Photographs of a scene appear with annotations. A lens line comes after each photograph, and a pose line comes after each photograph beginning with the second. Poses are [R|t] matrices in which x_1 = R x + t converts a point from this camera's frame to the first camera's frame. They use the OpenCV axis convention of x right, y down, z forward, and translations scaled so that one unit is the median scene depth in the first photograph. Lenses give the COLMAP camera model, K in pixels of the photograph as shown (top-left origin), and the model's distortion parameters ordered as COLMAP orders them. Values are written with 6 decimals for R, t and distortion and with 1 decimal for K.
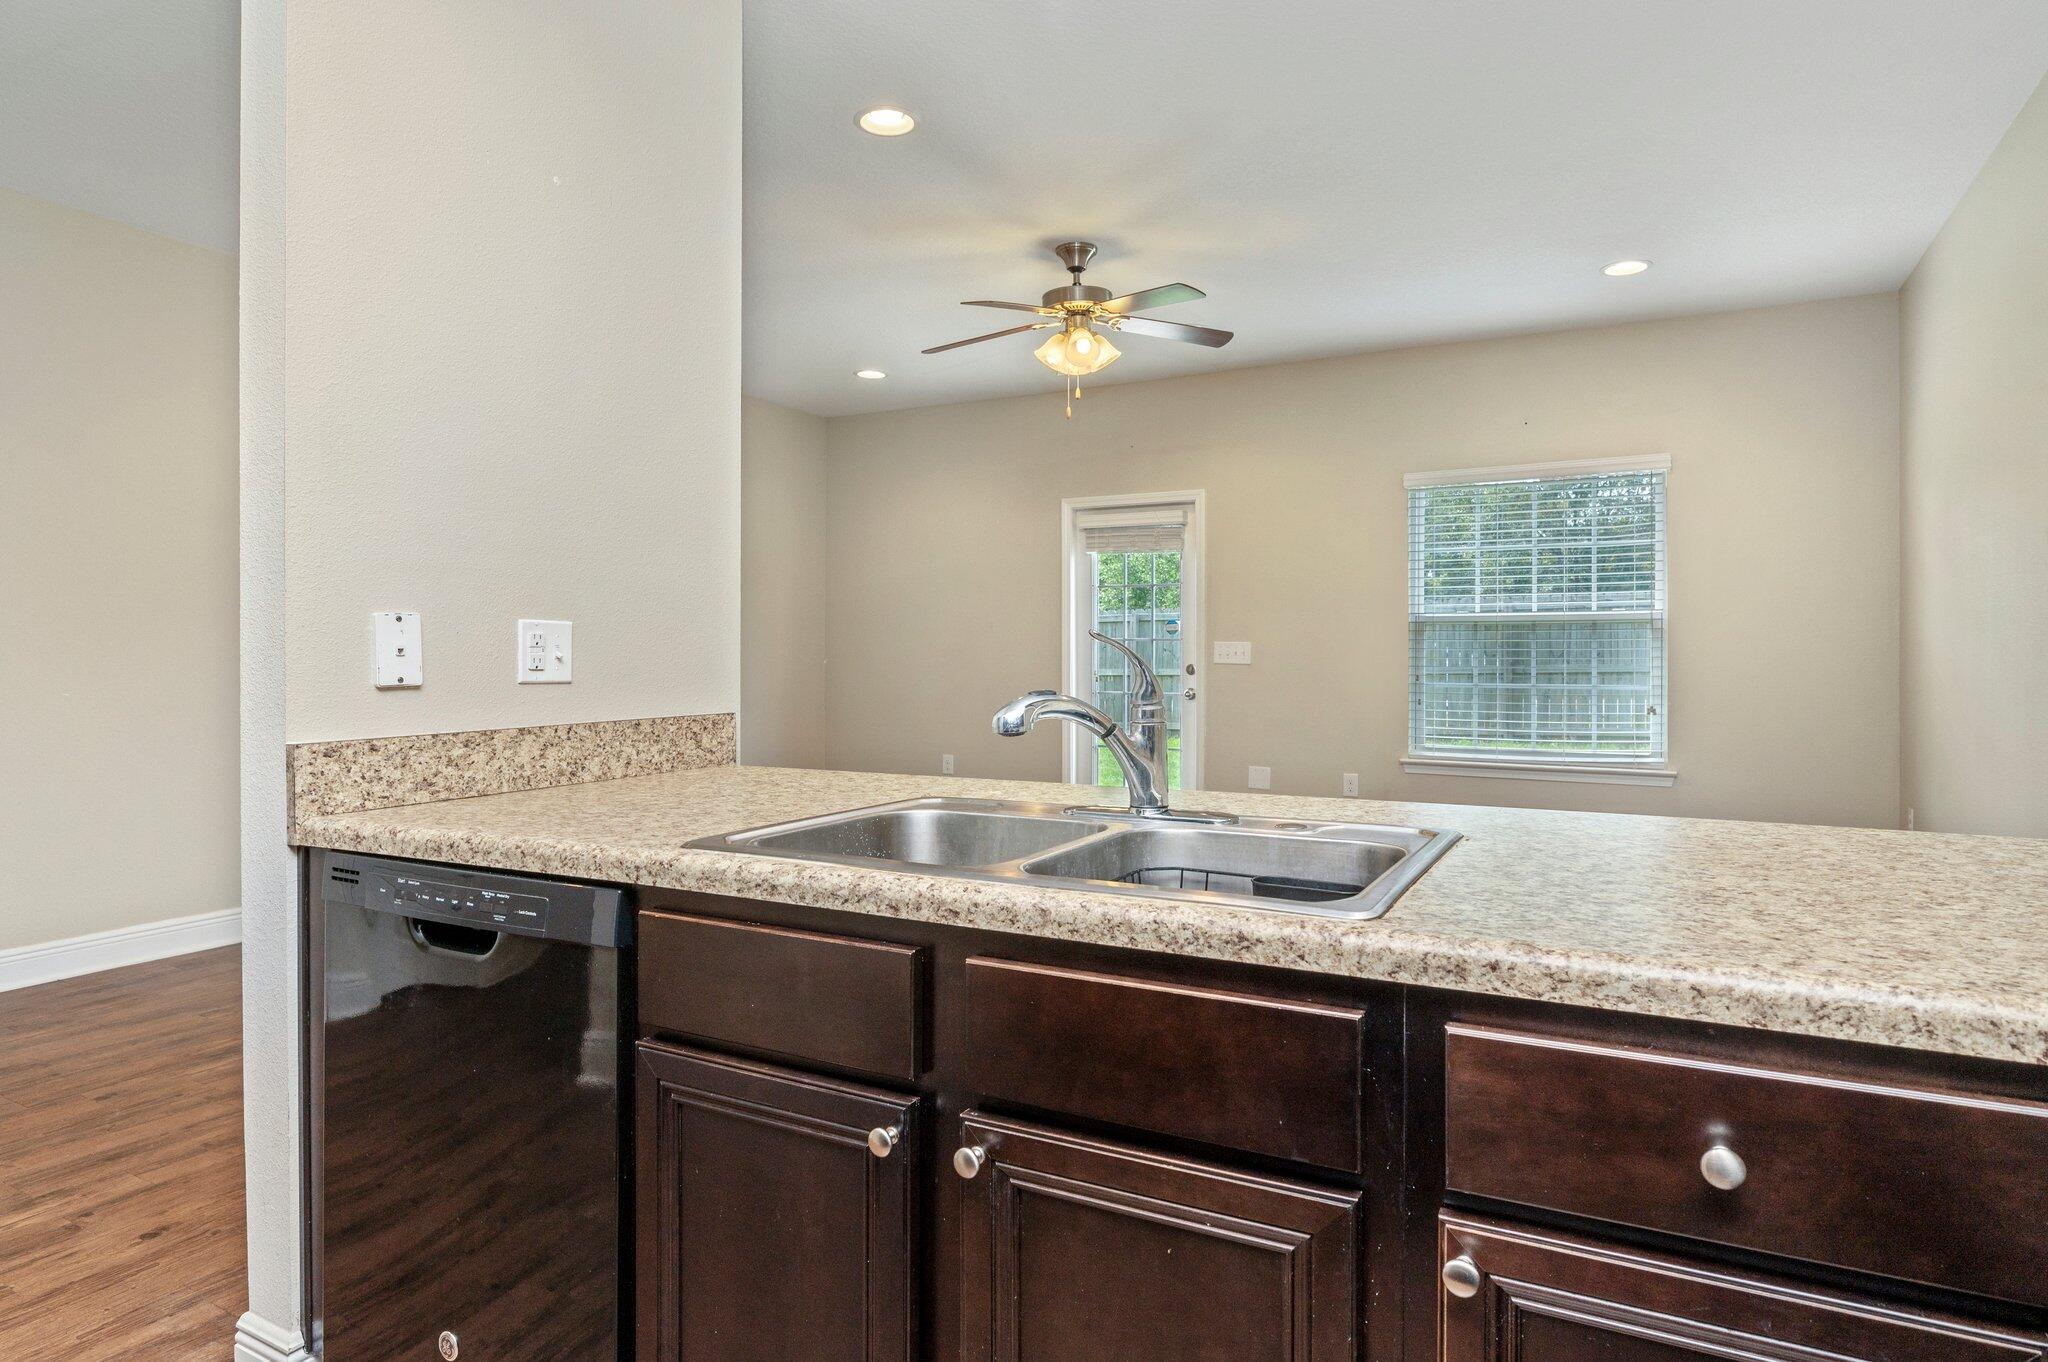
lens RADIAL K [[1155.3, 0, 1025.4], [0, 1155.3, 666.5], [0, 0, 1]] dist [-0.003160, -0.000451]
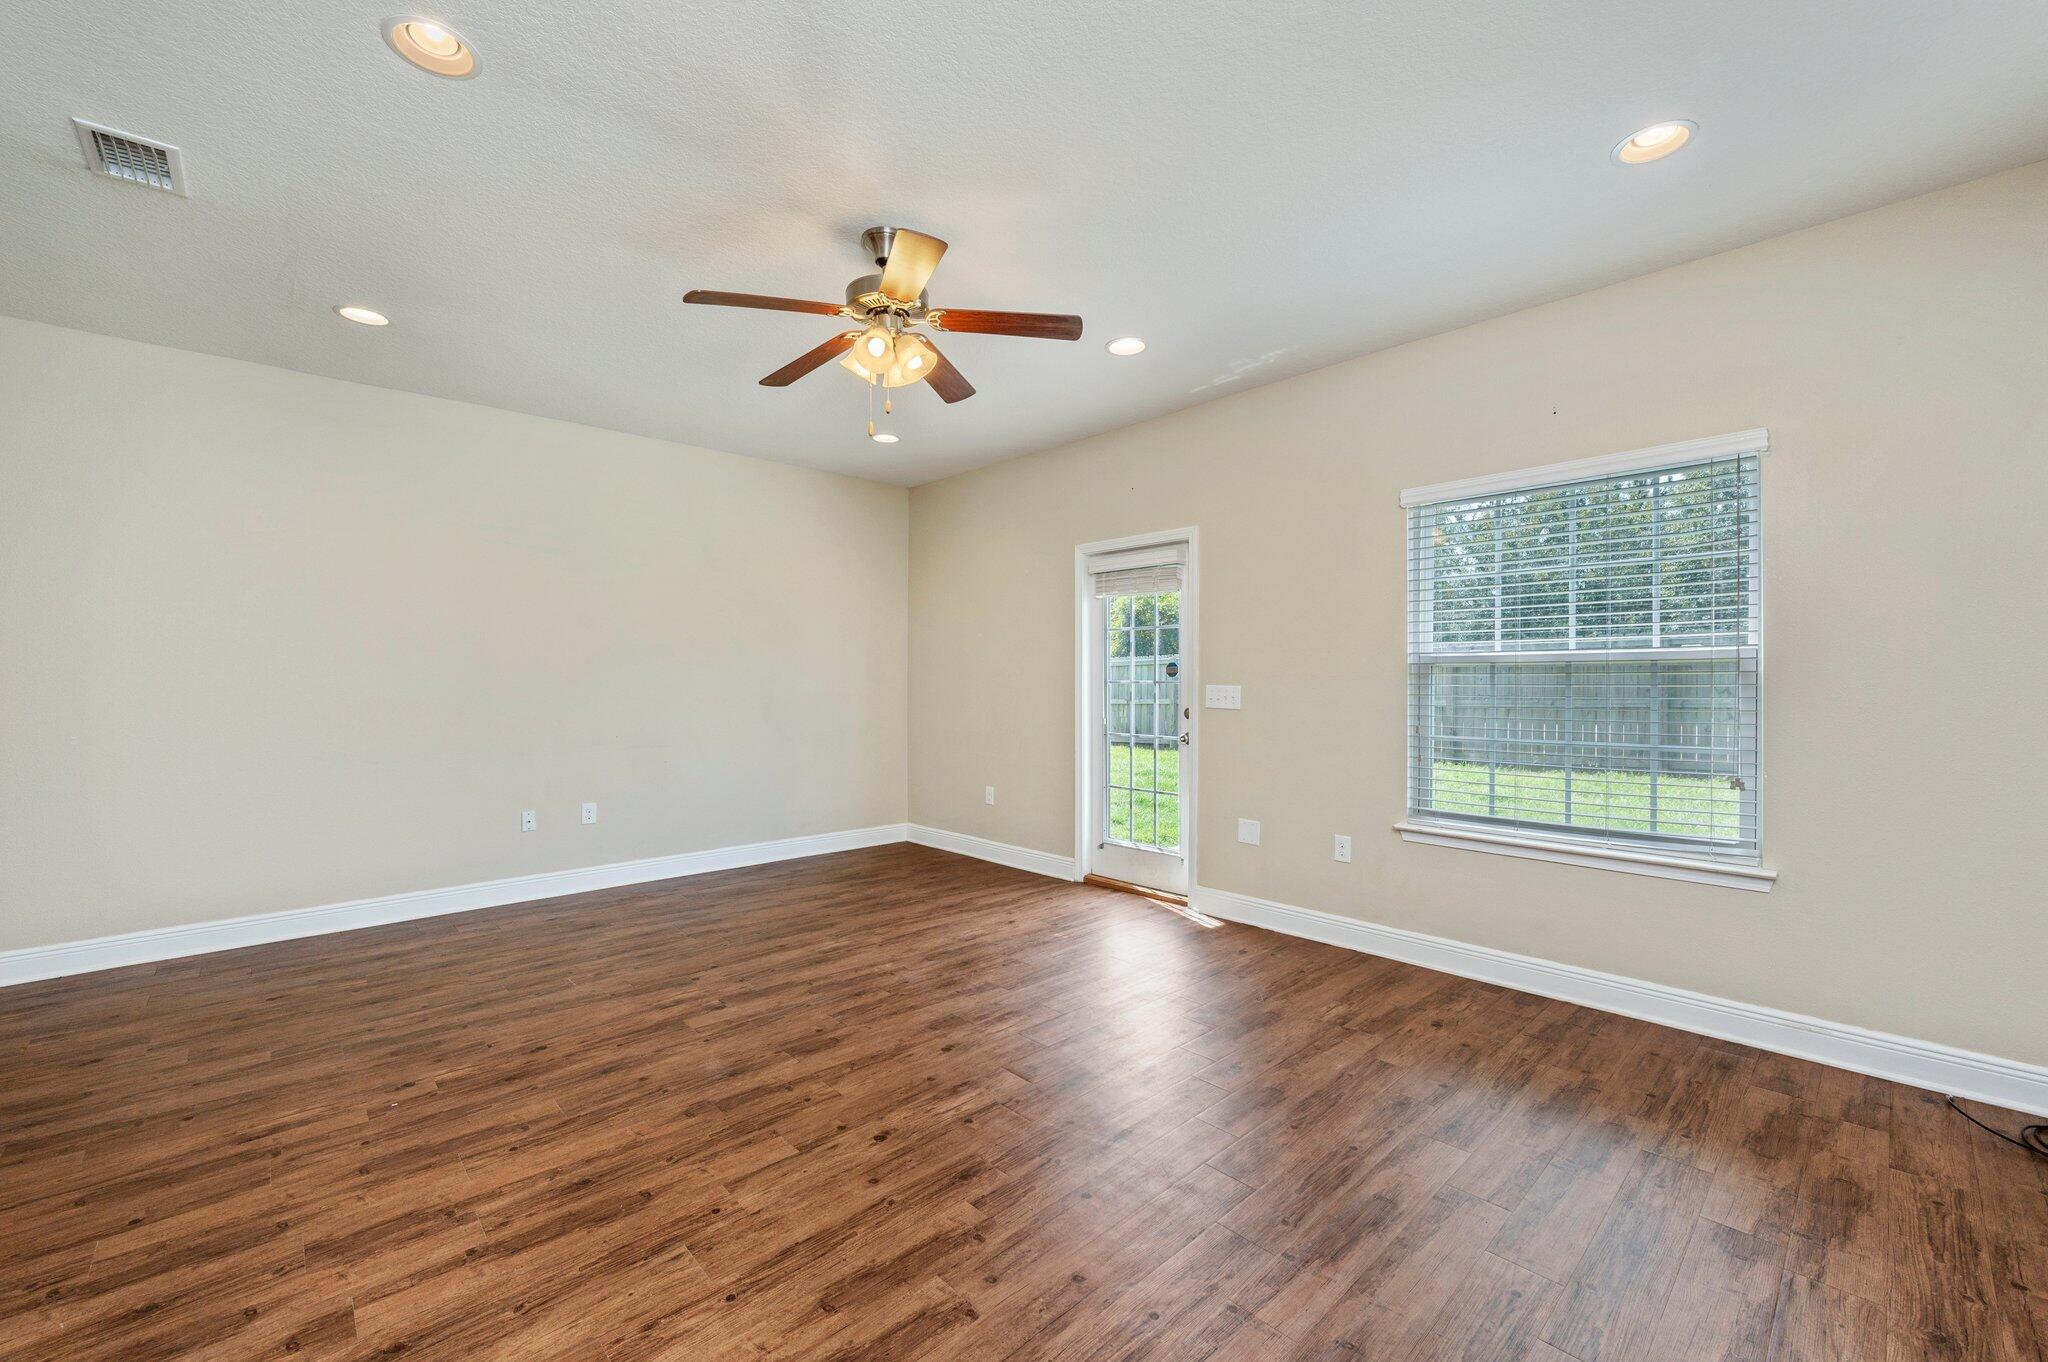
lens RADIAL K [[824.7, 0, 1023.2], [0, 824.7, 688.1], [0, 0, 1]] dist [0.002343, 0.000088]
pose [[0.949830, 0.006220, -0.312706, 0.235323], [-0.010240, 0.999885, -0.011215, -0.009879], [0.312600, 0.013854, 0.949784, 0.310916]]
